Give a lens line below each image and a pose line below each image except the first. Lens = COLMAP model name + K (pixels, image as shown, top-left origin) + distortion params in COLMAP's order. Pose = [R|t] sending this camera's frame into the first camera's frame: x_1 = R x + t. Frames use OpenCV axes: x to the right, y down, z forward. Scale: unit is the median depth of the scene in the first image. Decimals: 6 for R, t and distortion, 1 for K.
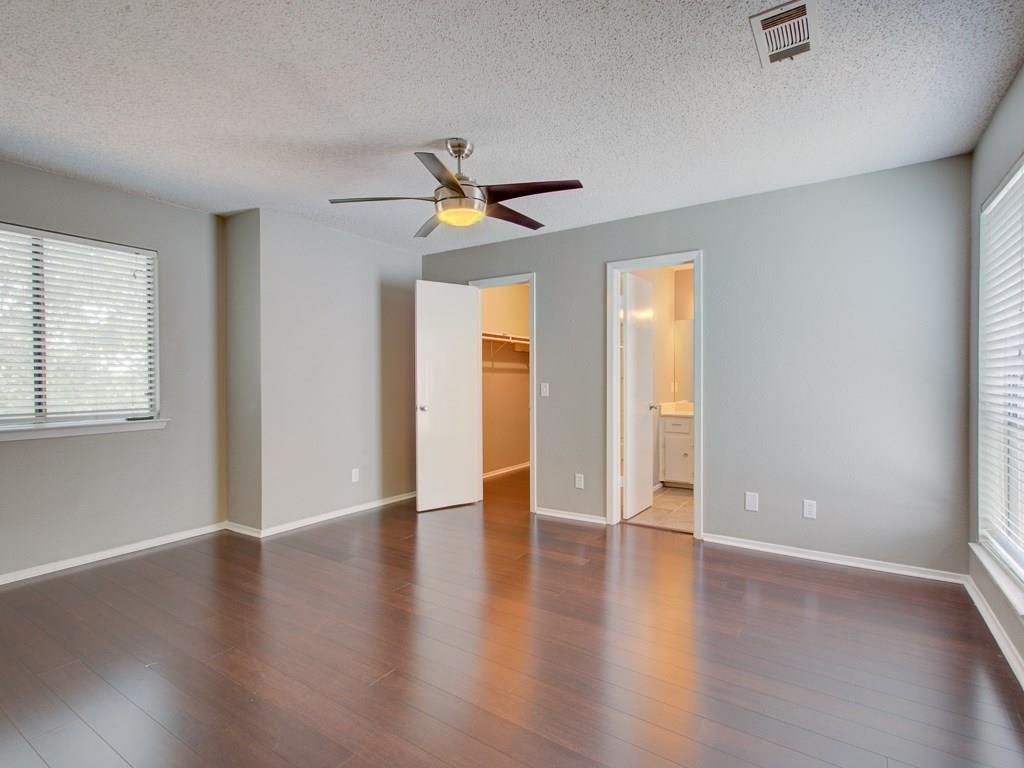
lens RADIAL K [[524.0, 0, 512.0], [0, 524.0, 384.0], [0, 0, 1]] dist [0.002388, 0.000391]
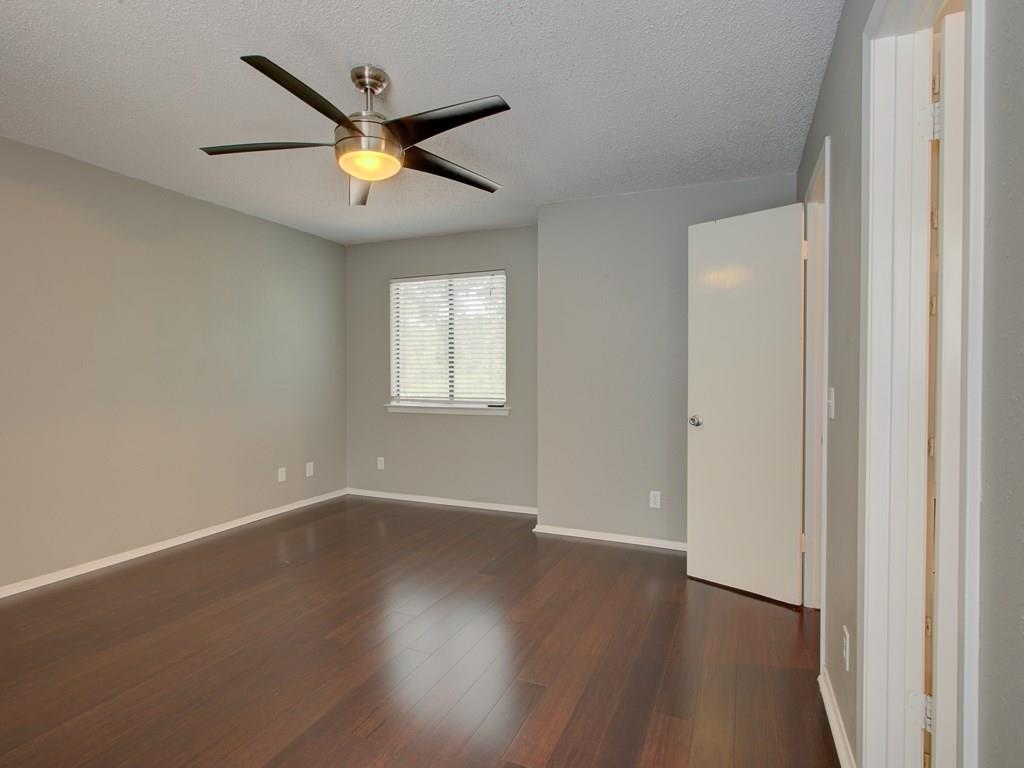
lens RADIAL K [[524.0, 0, 512.0], [0, 524.0, 384.0], [0, 0, 1]] dist [0.002388, 0.000391]
pose [[0.182281, 0.025058, -0.982927, 0.485748], [-0.013426, 0.999645, 0.022994, -0.015062], [0.983155, 0.009006, 0.182553, 0.734536]]
